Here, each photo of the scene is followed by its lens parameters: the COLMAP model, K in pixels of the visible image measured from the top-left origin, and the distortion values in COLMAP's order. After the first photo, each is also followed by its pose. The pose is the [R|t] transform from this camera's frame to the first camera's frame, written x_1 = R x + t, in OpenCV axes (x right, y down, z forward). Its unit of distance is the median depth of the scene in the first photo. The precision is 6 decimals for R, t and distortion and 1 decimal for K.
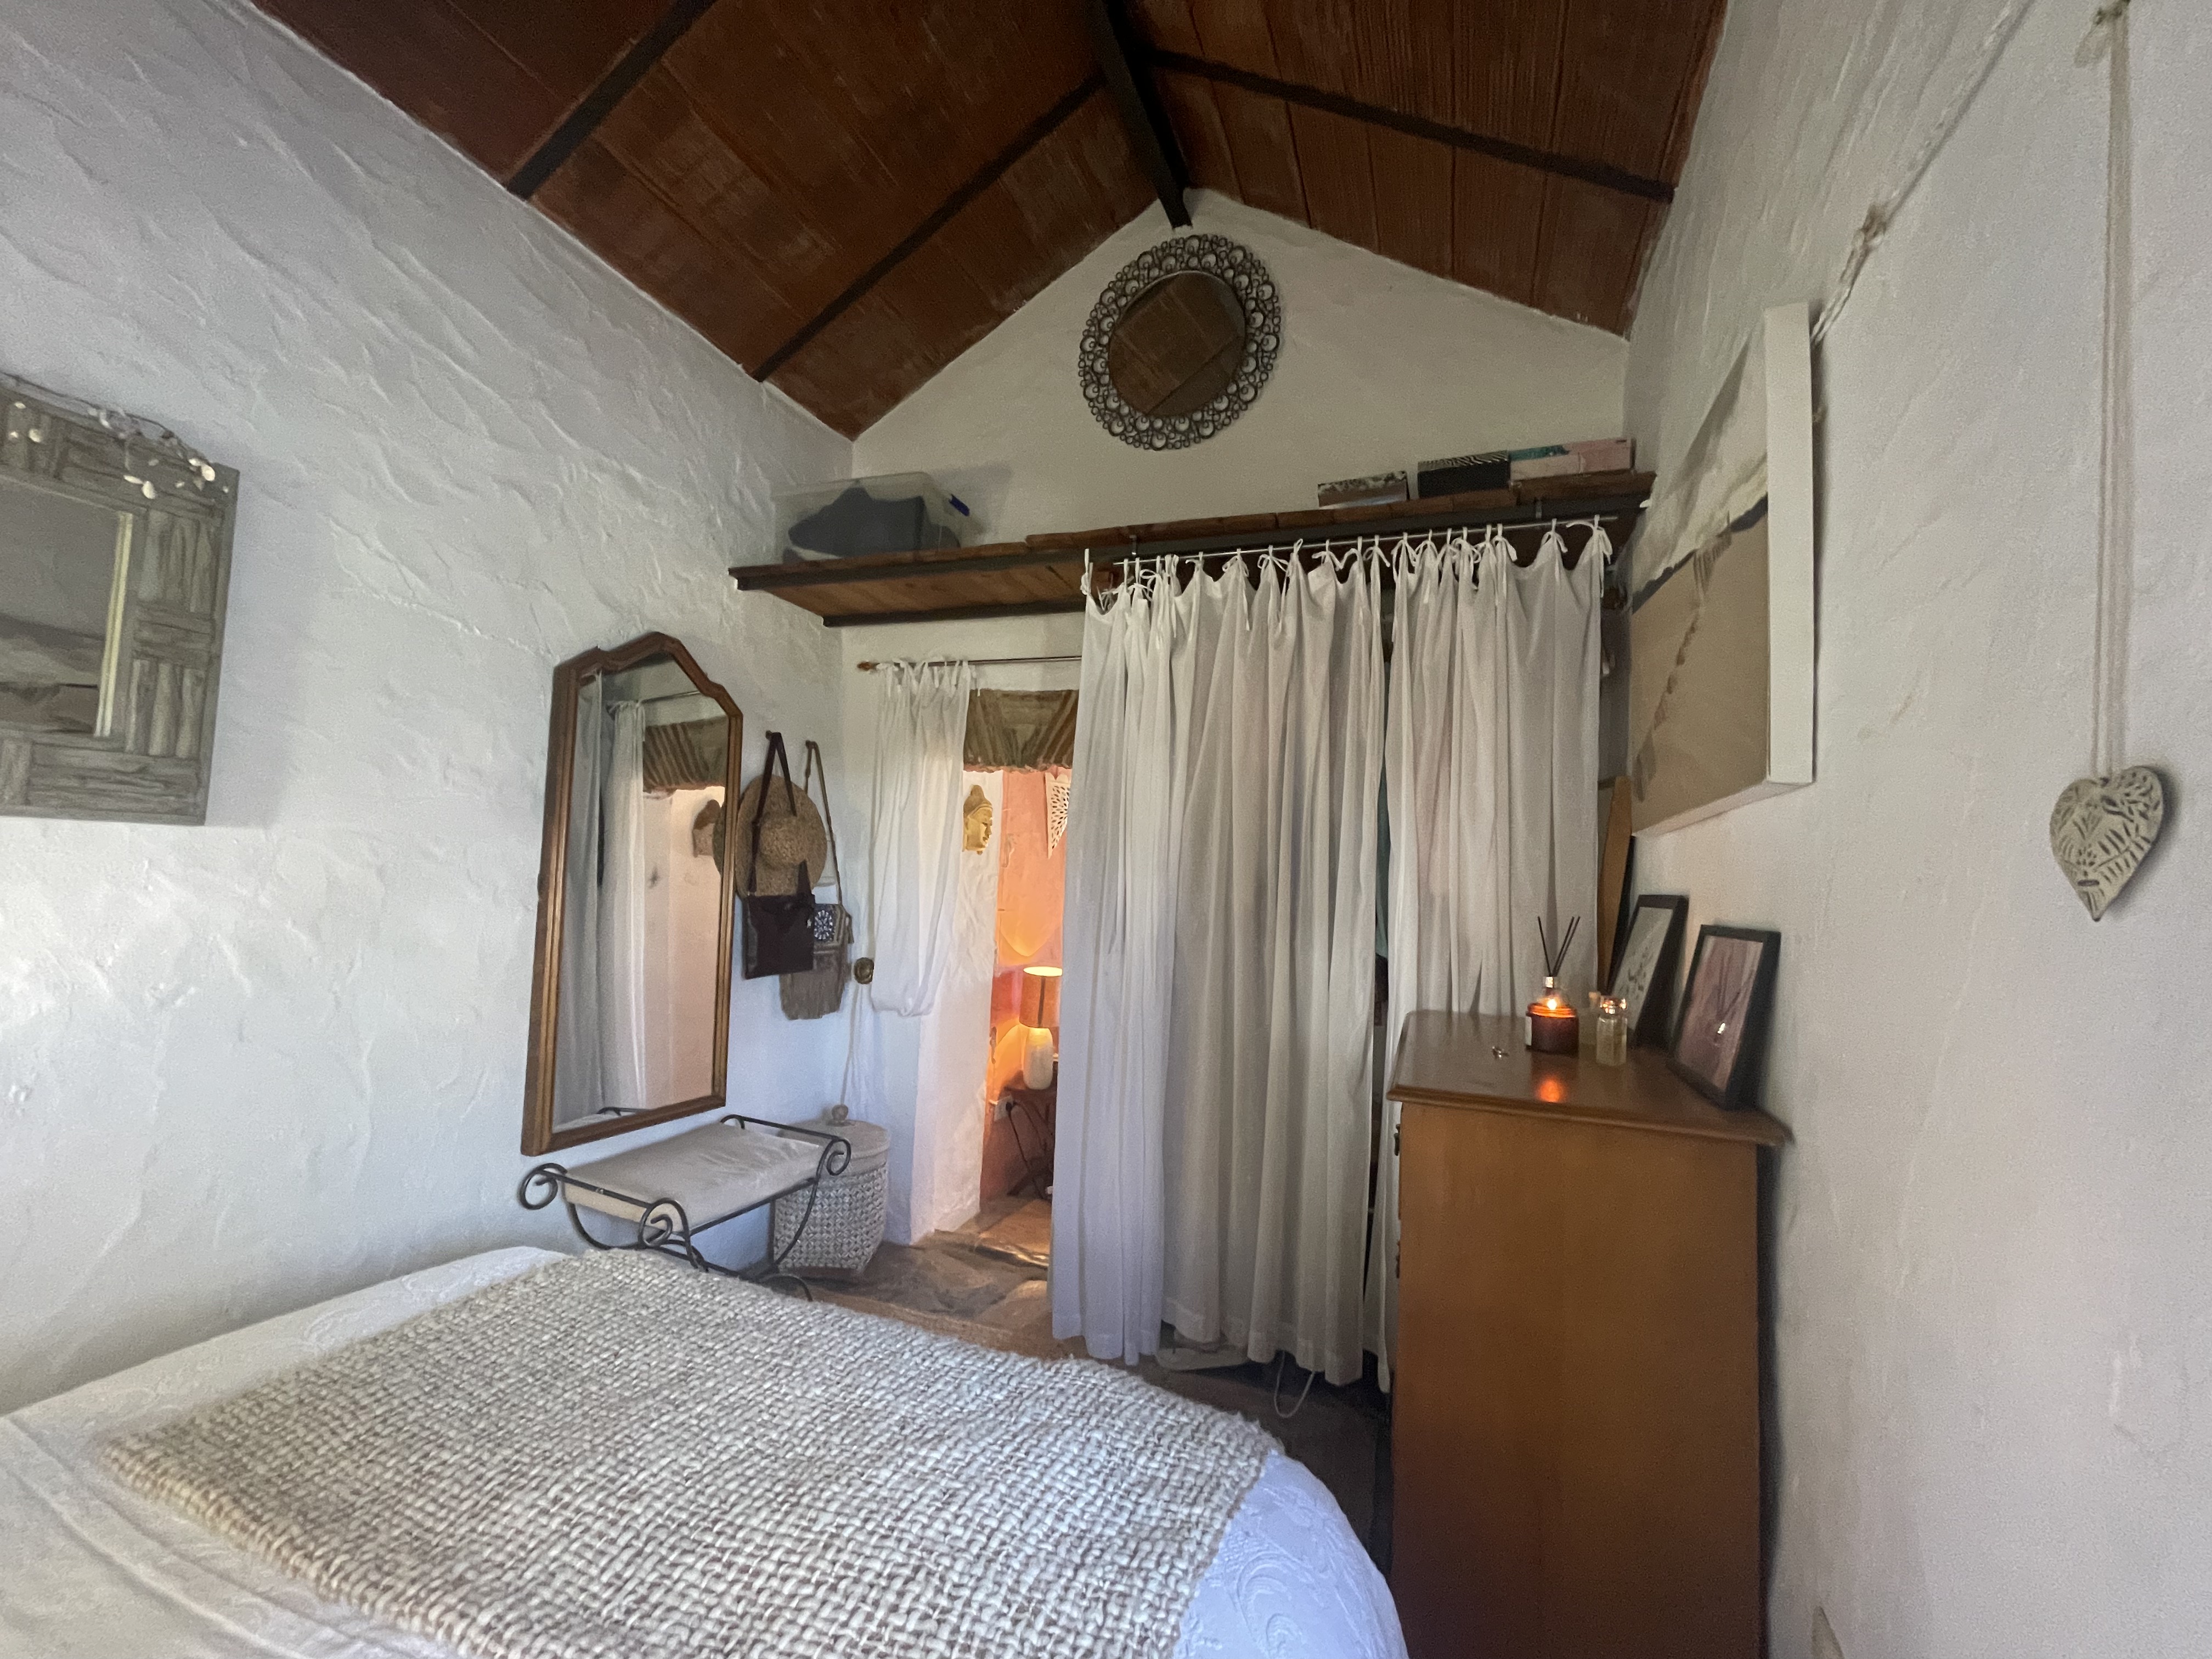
lens RADIAL K [[901.2, 0, 1106.8], [0, 901.2, 836.2], [0, 0, 1]] dist [-0.000900, 0.000048]
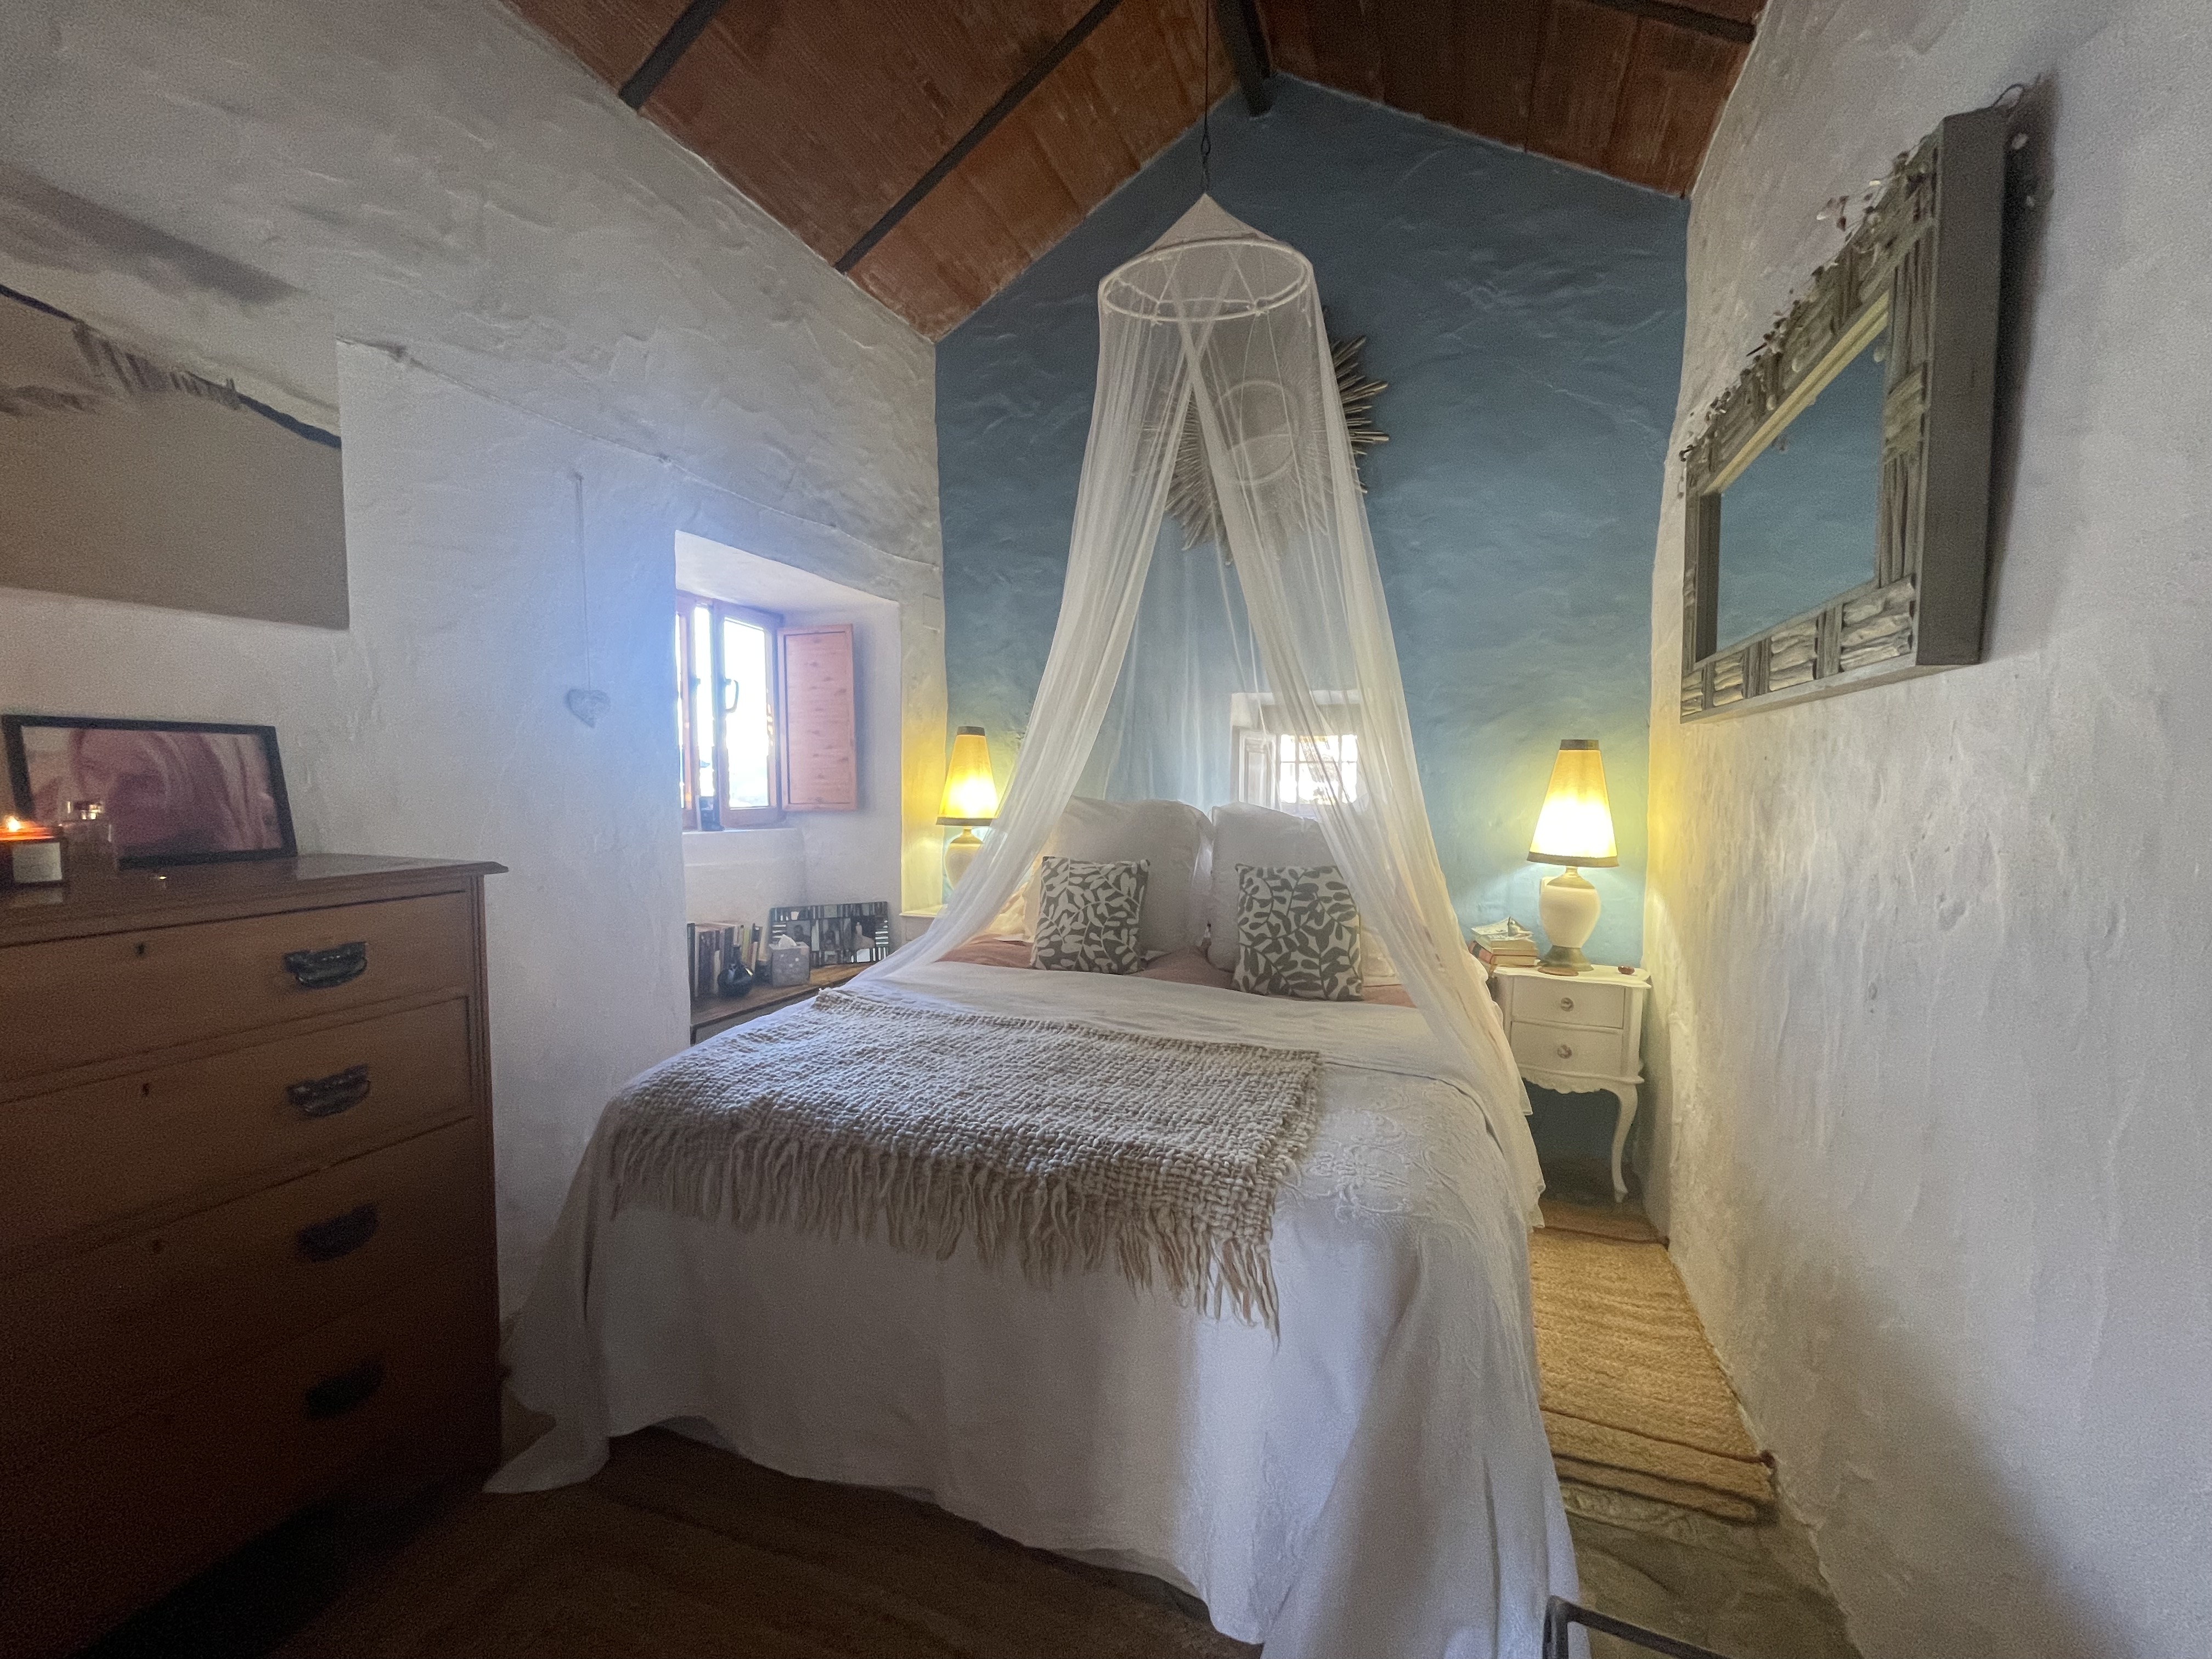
lens RADIAL K [[888.1, 0, 1106.0], [0, 888.1, 829.5], [0, 0, 1]] dist [-0.000552, 0.000351]
pose [[-0.998877, -0.044357, 0.016657, -0.225100], [-0.044302, 0.999012, 0.003633, 0.081184], [-0.016802, 0.002891, -0.999855, 0.949340]]
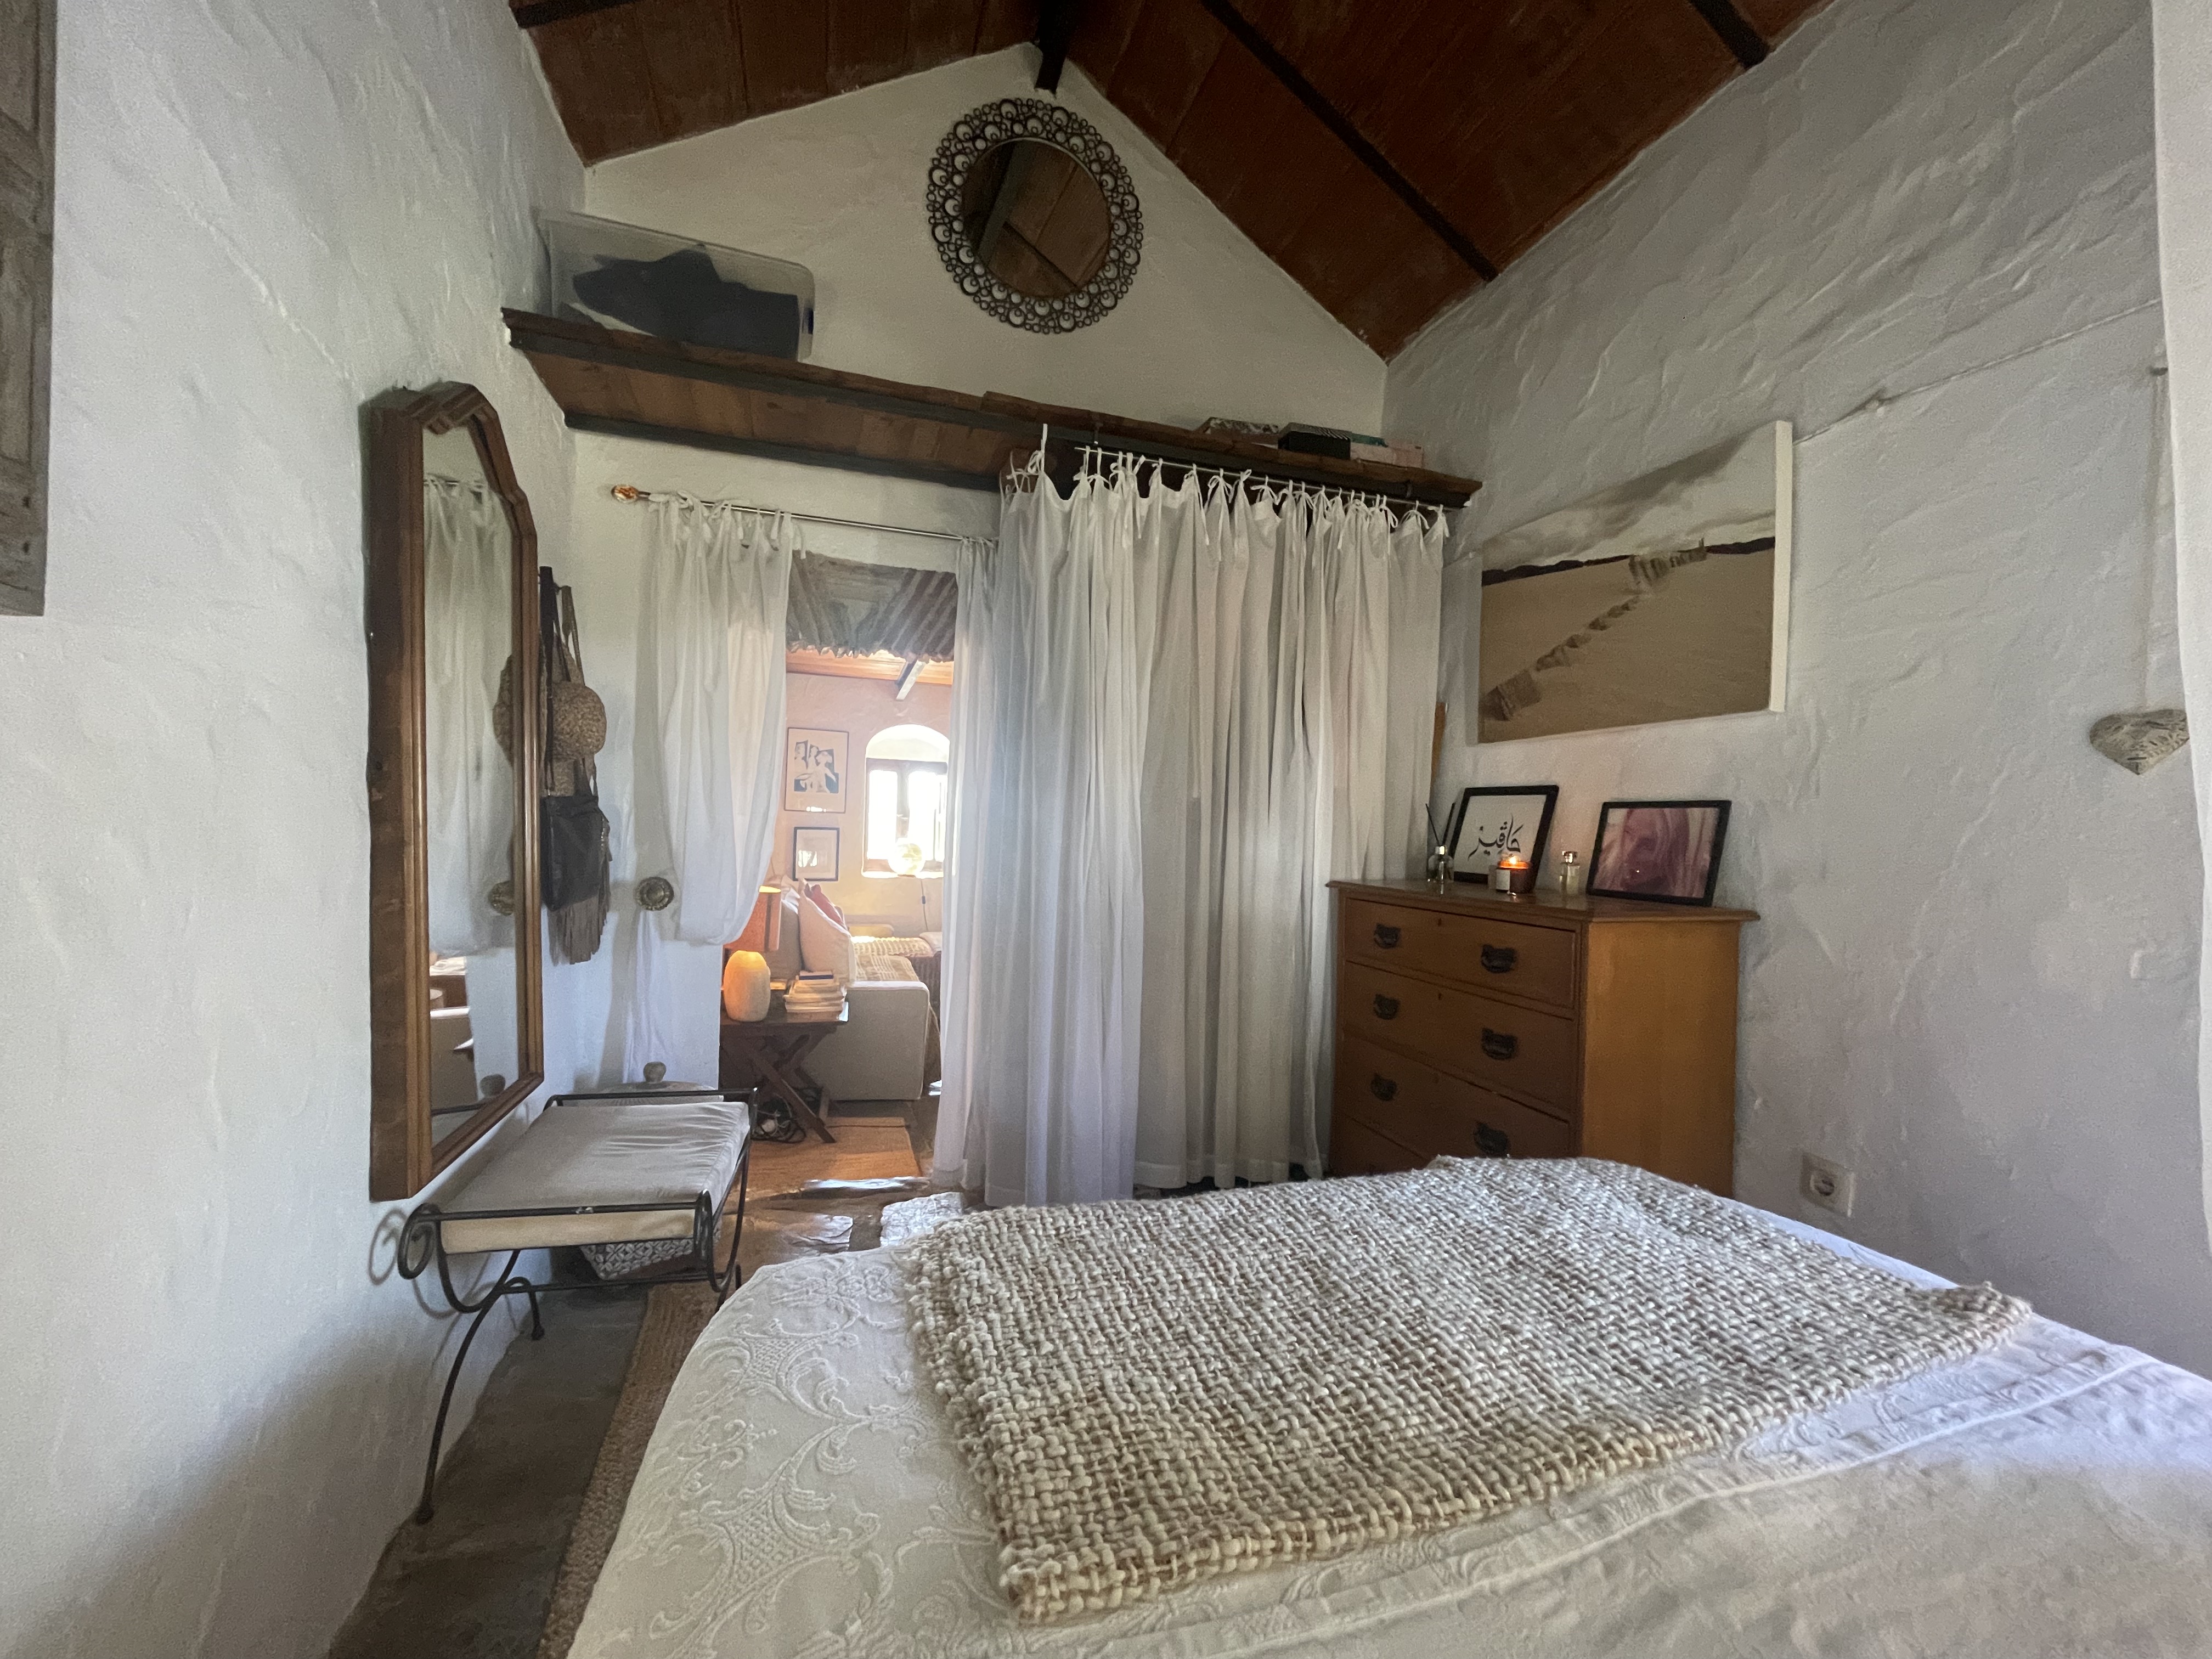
lens RADIAL K [[888.1, 0, 1106.0], [0, 888.1, 829.5], [0, 0, 1]] dist [-0.000552, 0.000351]
pose [[0.785014, -0.025639, 0.618947, -0.481529], [-0.028503, 0.996590, 0.077433, 0.025842], [-0.618821, -0.078428, 0.781607, 0.173132]]
